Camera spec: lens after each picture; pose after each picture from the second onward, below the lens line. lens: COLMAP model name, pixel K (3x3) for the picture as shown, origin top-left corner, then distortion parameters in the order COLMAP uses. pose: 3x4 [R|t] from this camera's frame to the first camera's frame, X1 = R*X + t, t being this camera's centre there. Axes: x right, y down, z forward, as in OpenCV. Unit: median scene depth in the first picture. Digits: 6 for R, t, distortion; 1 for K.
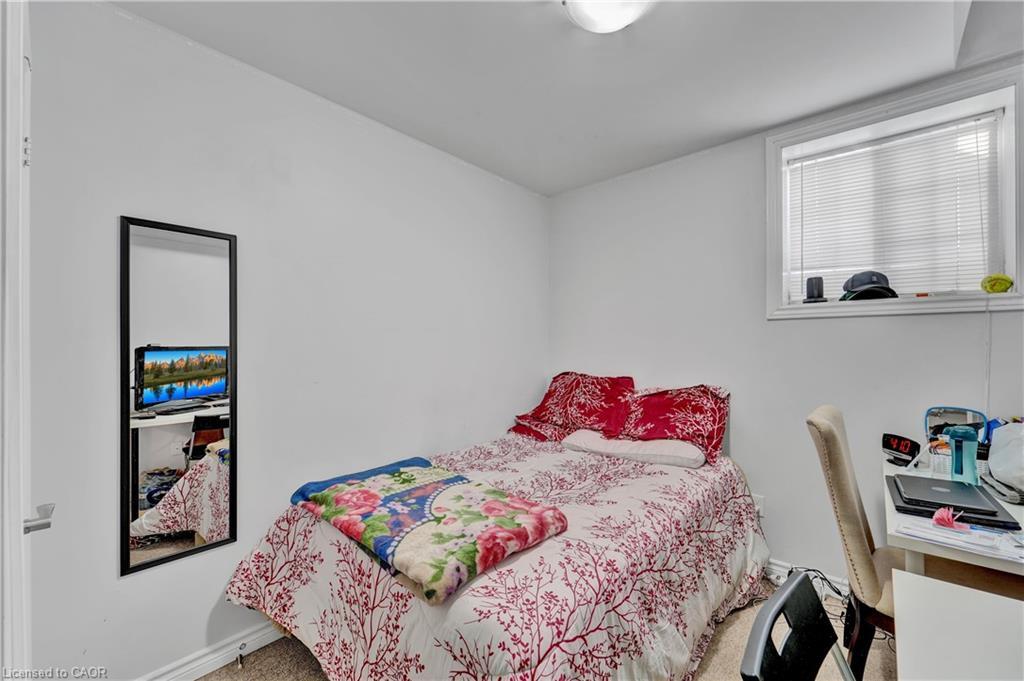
lens RADIAL K [[417.7, 0, 512.5], [0, 417.7, 343.3], [0, 0, 1]] dist [0.000524, -0.000173]
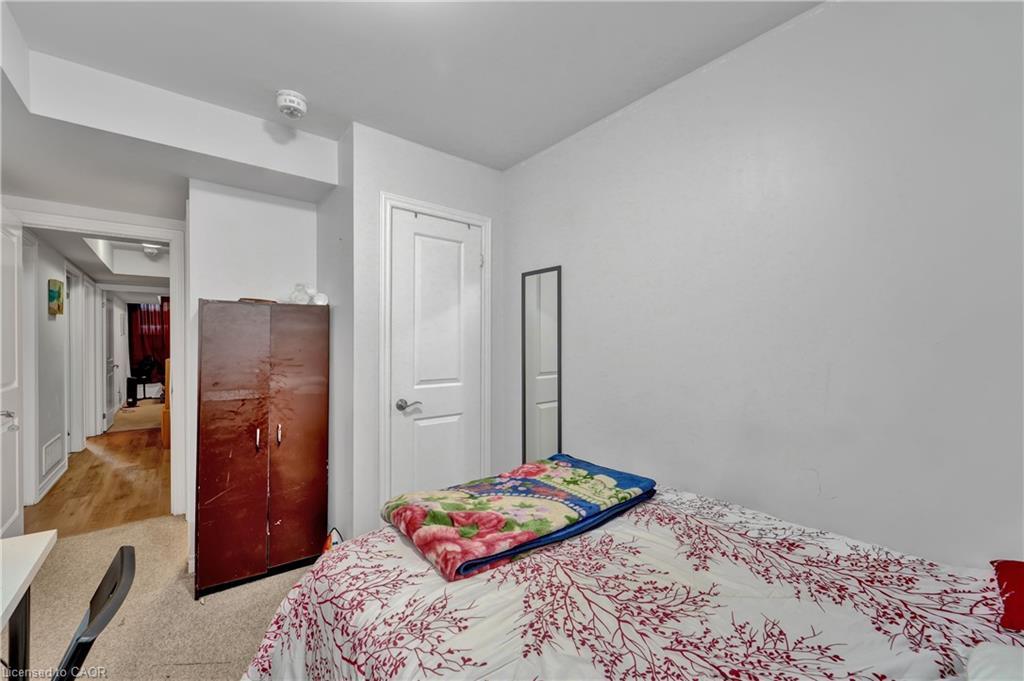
lens RADIAL K [[408.0, 0, 517.3], [0, 408.0, 342.6], [0, 0, 1]] dist [-0.003185, -0.000352]
pose [[-0.153034, 0.003629, -0.988214, 0.739805], [0.008398, 0.999962, 0.002371, 0.001202], [0.988185, -0.007936, -0.153059, 1.074976]]
